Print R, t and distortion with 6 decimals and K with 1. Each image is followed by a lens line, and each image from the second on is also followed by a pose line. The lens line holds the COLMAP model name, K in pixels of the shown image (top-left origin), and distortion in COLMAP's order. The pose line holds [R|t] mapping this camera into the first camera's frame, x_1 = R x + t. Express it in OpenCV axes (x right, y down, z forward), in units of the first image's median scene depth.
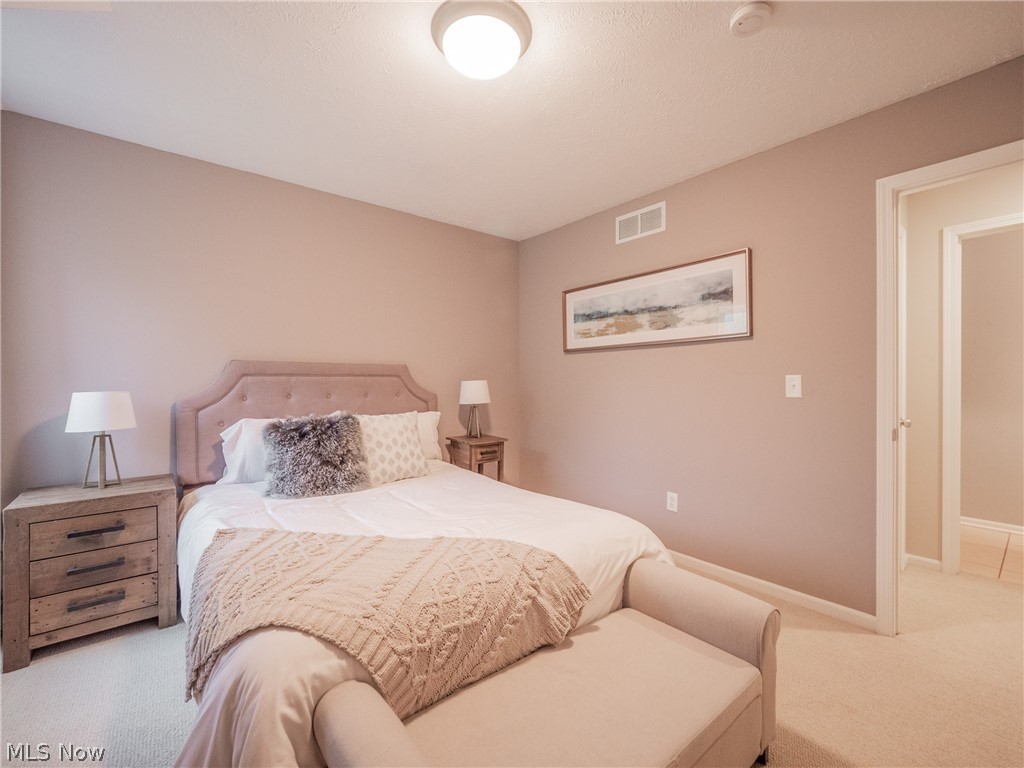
lens RADIAL K [[441.0, 0, 505.8], [0, 441.0, 395.5], [0, 0, 1]] dist [-0.000482, -0.000802]
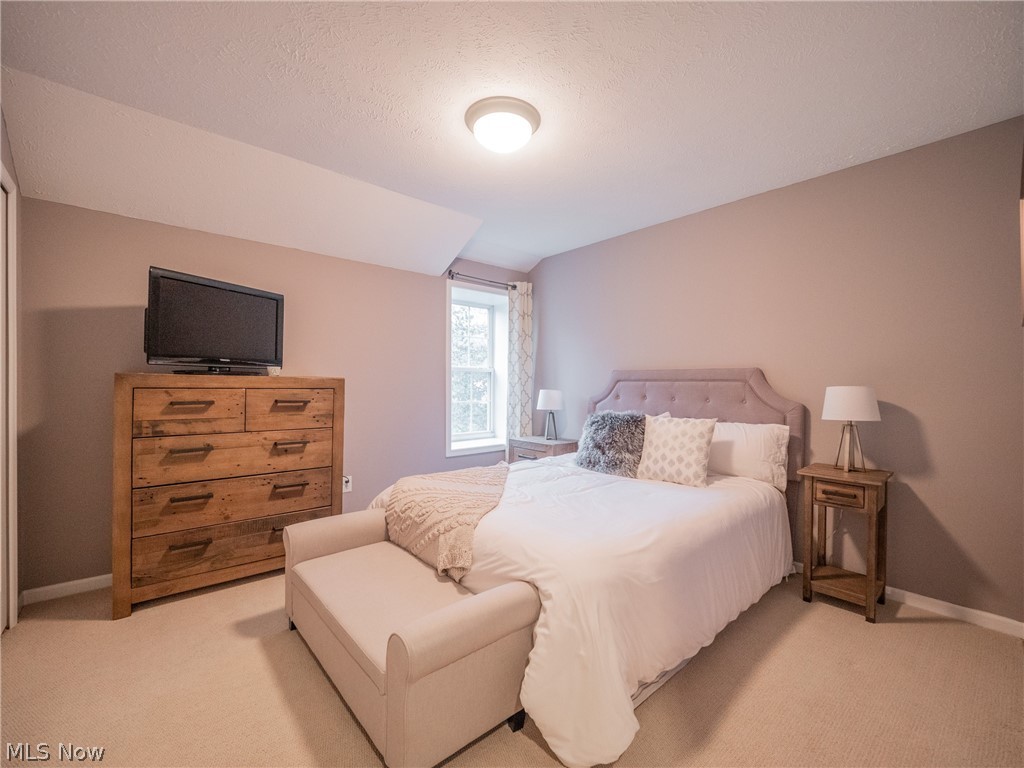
lens RADIAL K [[434.2, 0, 508.0], [0, 434.2, 384.3], [0, 0, 1]] dist [-0.000315, -0.000767]
pose [[0.031985, 0.016252, -0.999356, 0.789556], [-0.027252, 0.999510, 0.015382, -0.046536], [0.999117, 0.026743, 0.032412, 0.585176]]
